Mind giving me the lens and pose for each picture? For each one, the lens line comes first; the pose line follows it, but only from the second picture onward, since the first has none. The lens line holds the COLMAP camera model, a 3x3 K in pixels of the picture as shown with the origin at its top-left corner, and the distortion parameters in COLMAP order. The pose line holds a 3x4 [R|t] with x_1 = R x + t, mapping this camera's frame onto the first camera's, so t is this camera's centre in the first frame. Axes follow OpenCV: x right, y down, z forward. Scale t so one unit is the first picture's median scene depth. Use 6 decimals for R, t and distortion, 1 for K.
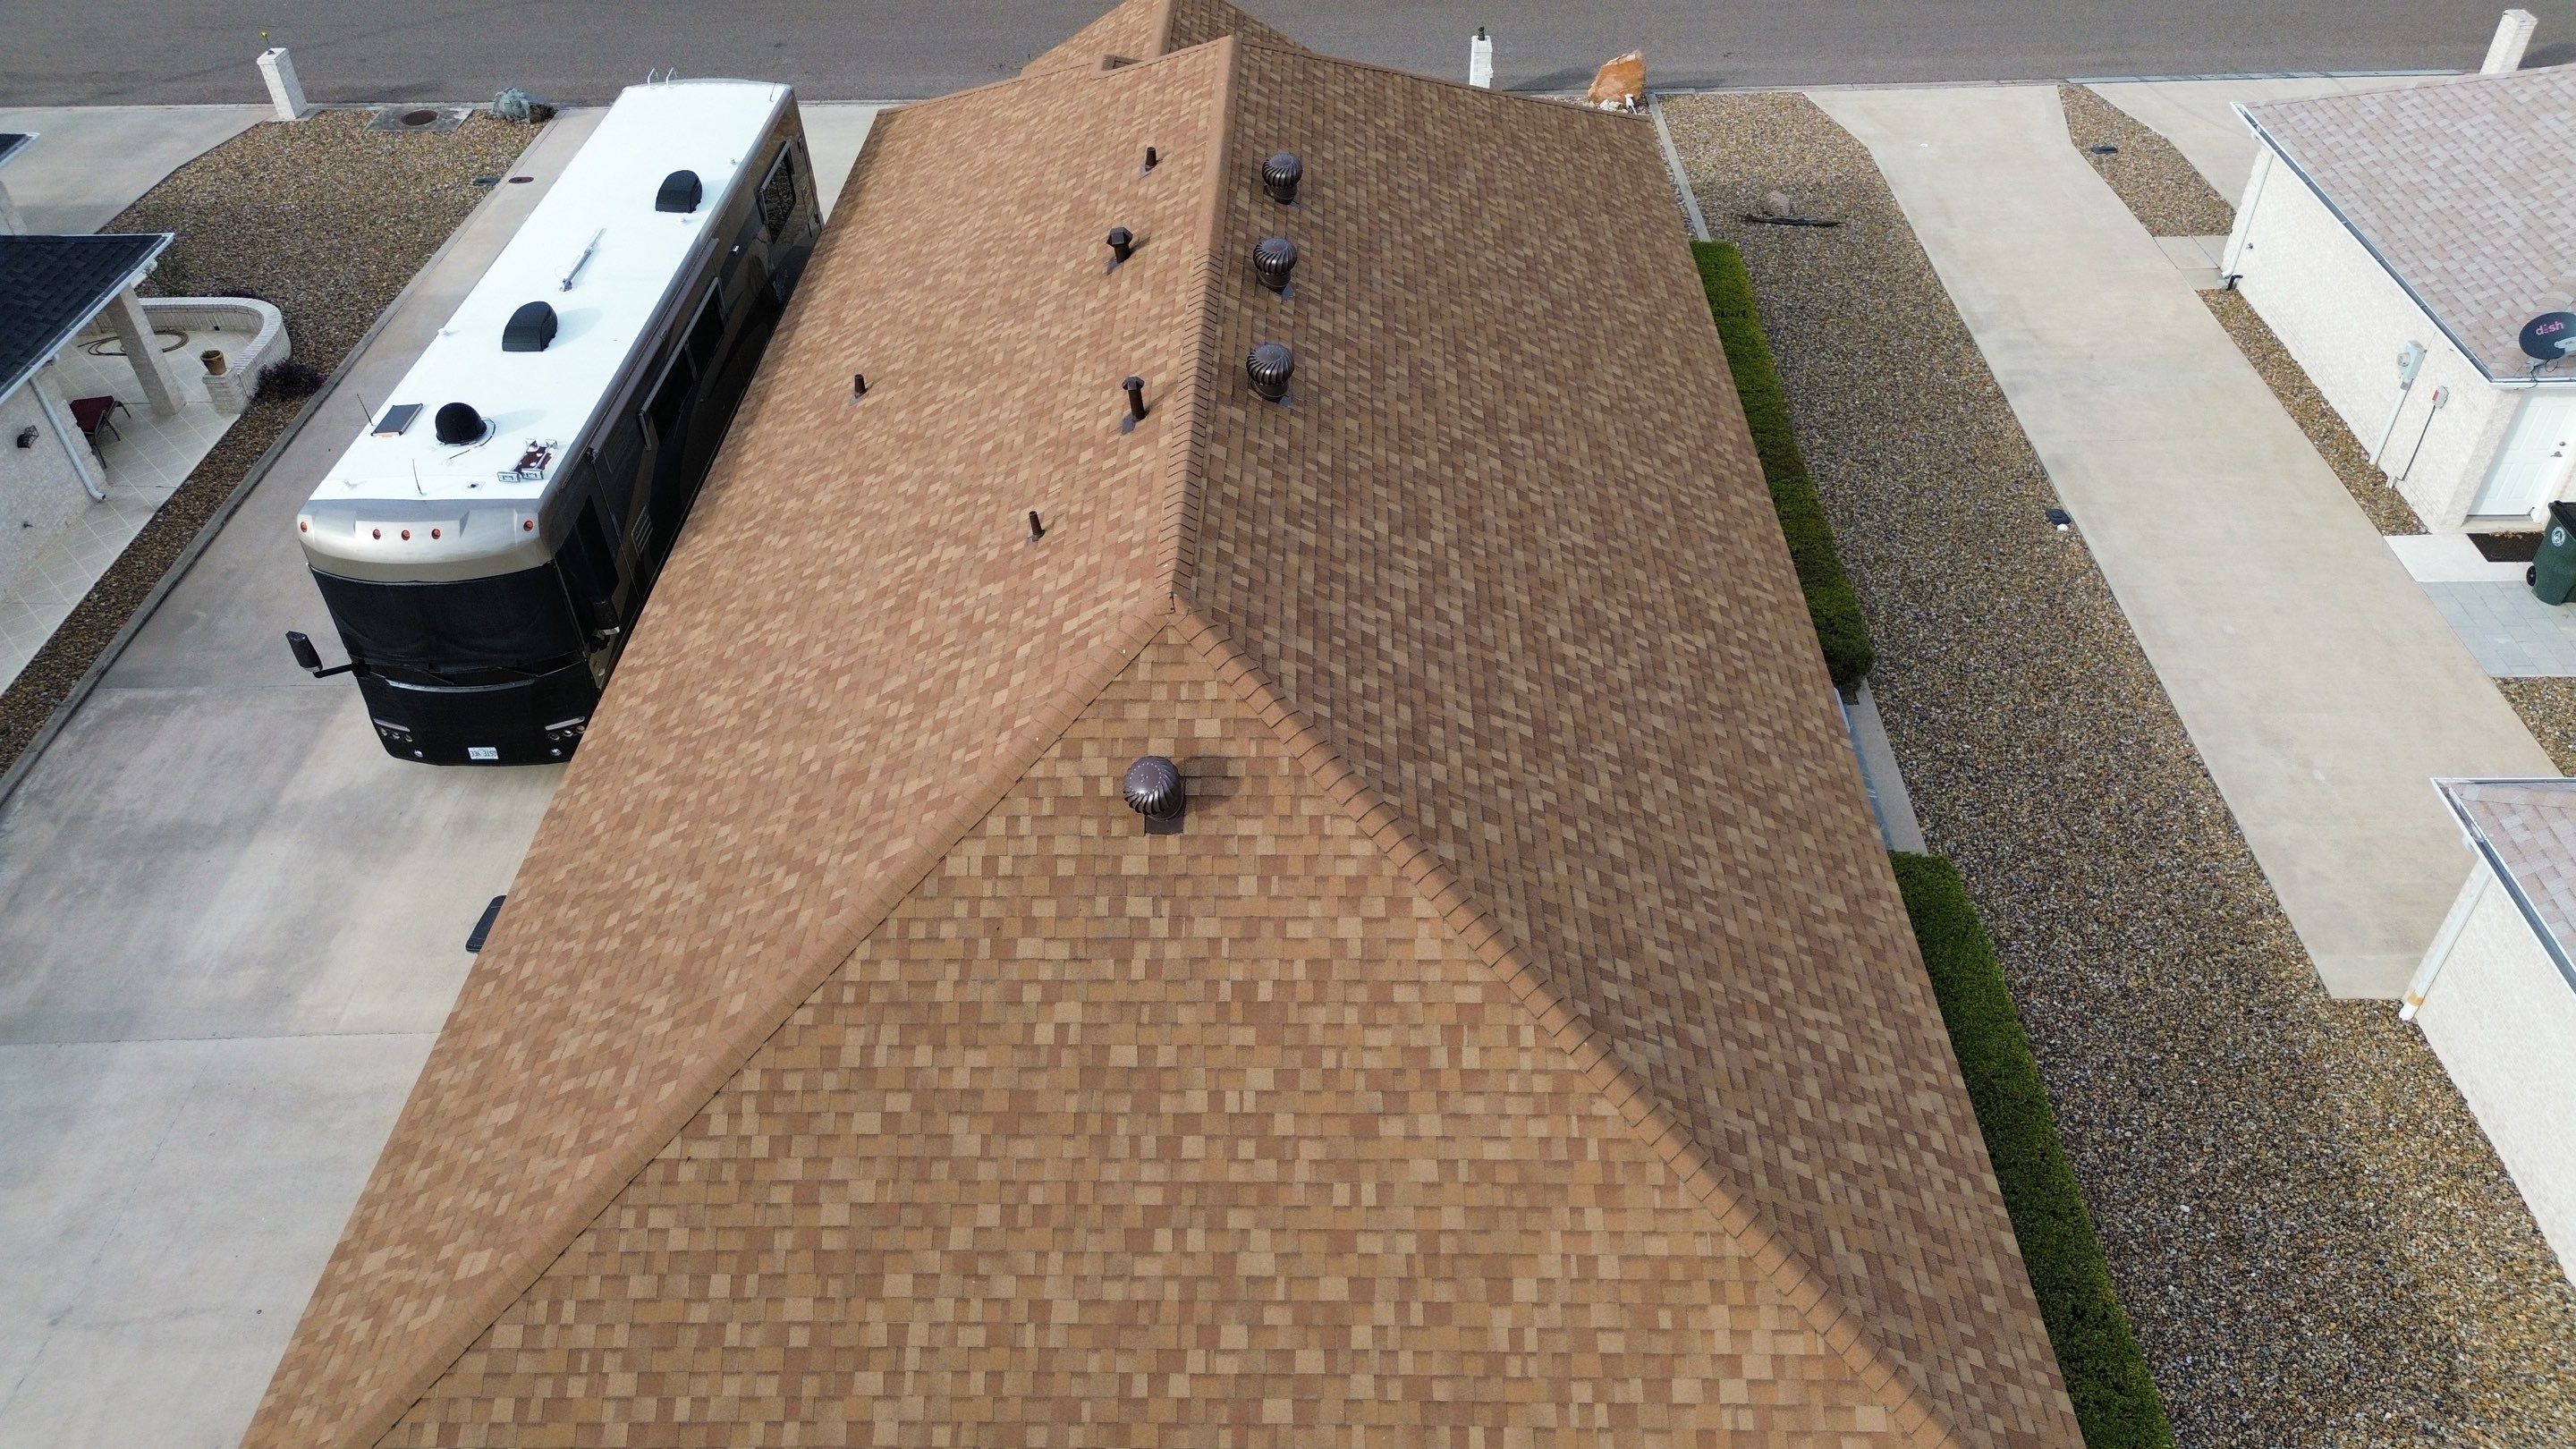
lens RADIAL K [[1838.6, 0, 1284.6], [0, 1838.6, 715.0], [0, 0, 1]] dist [0.018261, -0.020630]
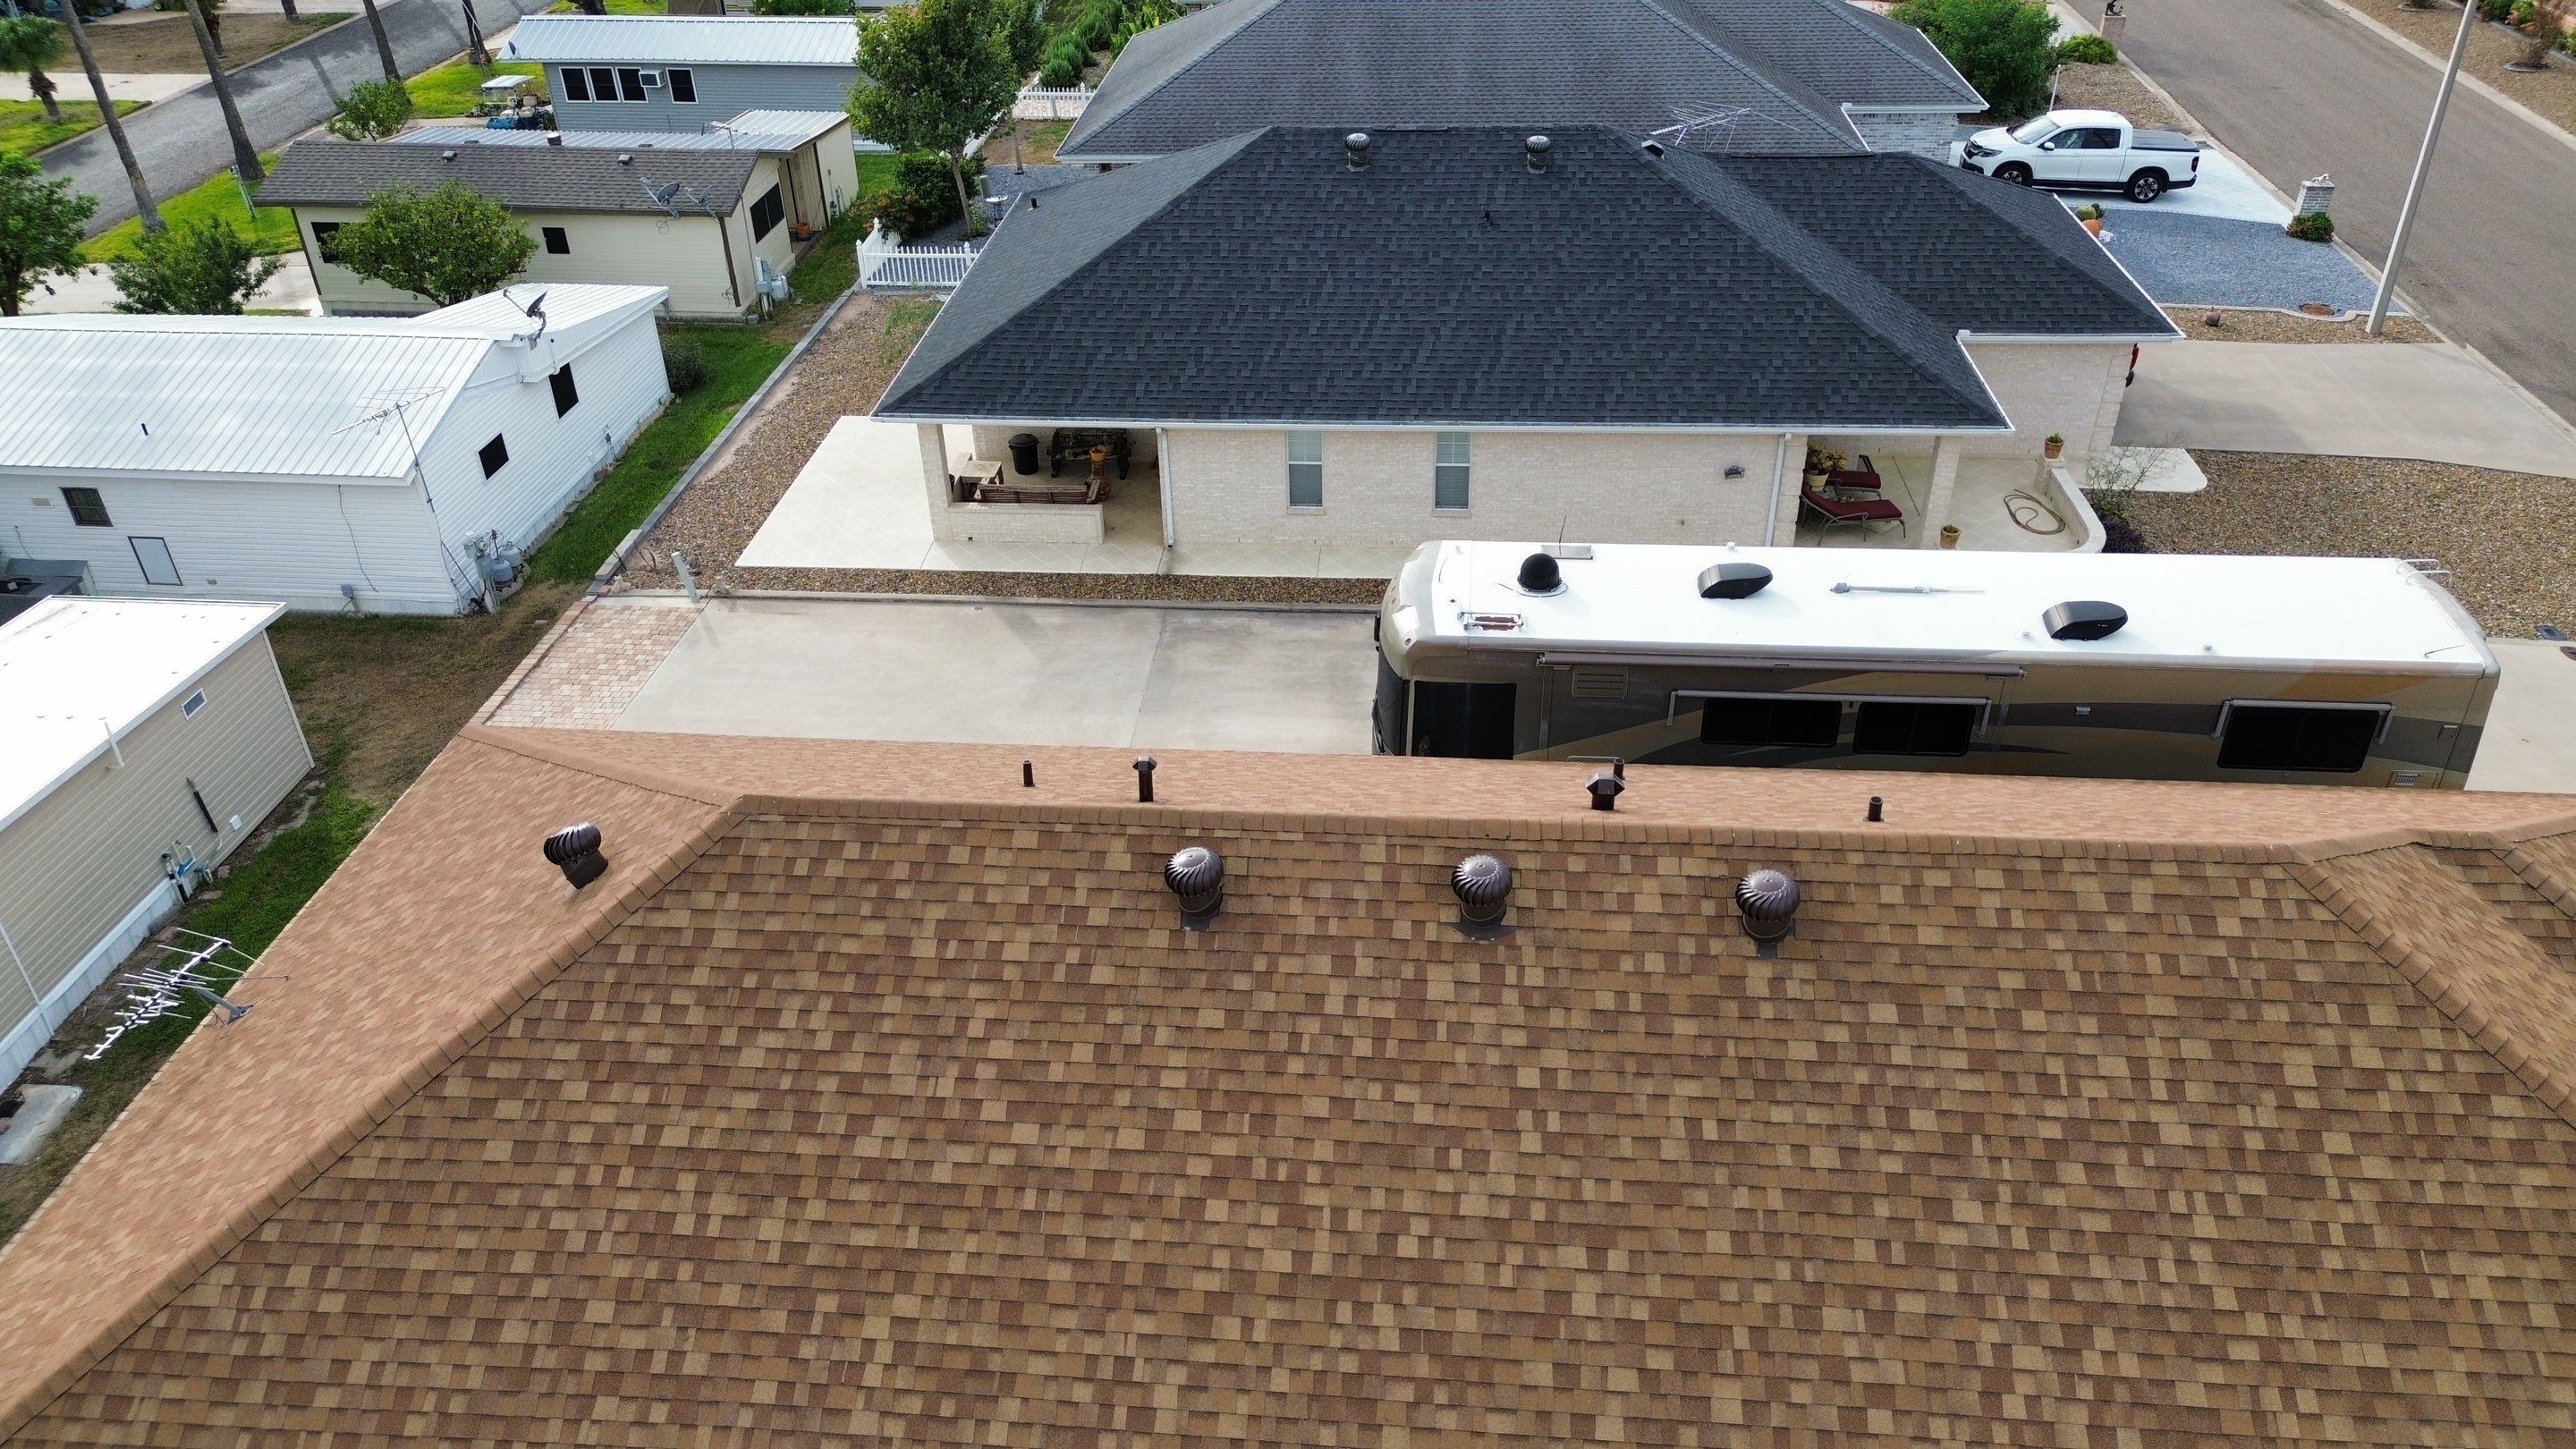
lens RADIAL K [[1838.6, 0, 1290.4], [0, 1838.6, 733.1], [0, 0, 1]] dist [0.018261, -0.020630]
pose [[-0.070272, 0.551449, -0.831243, 0.705818], [-0.623299, 0.626328, 0.468201, -0.715226], [0.778820, 0.551014, 0.299704, 0.873394]]
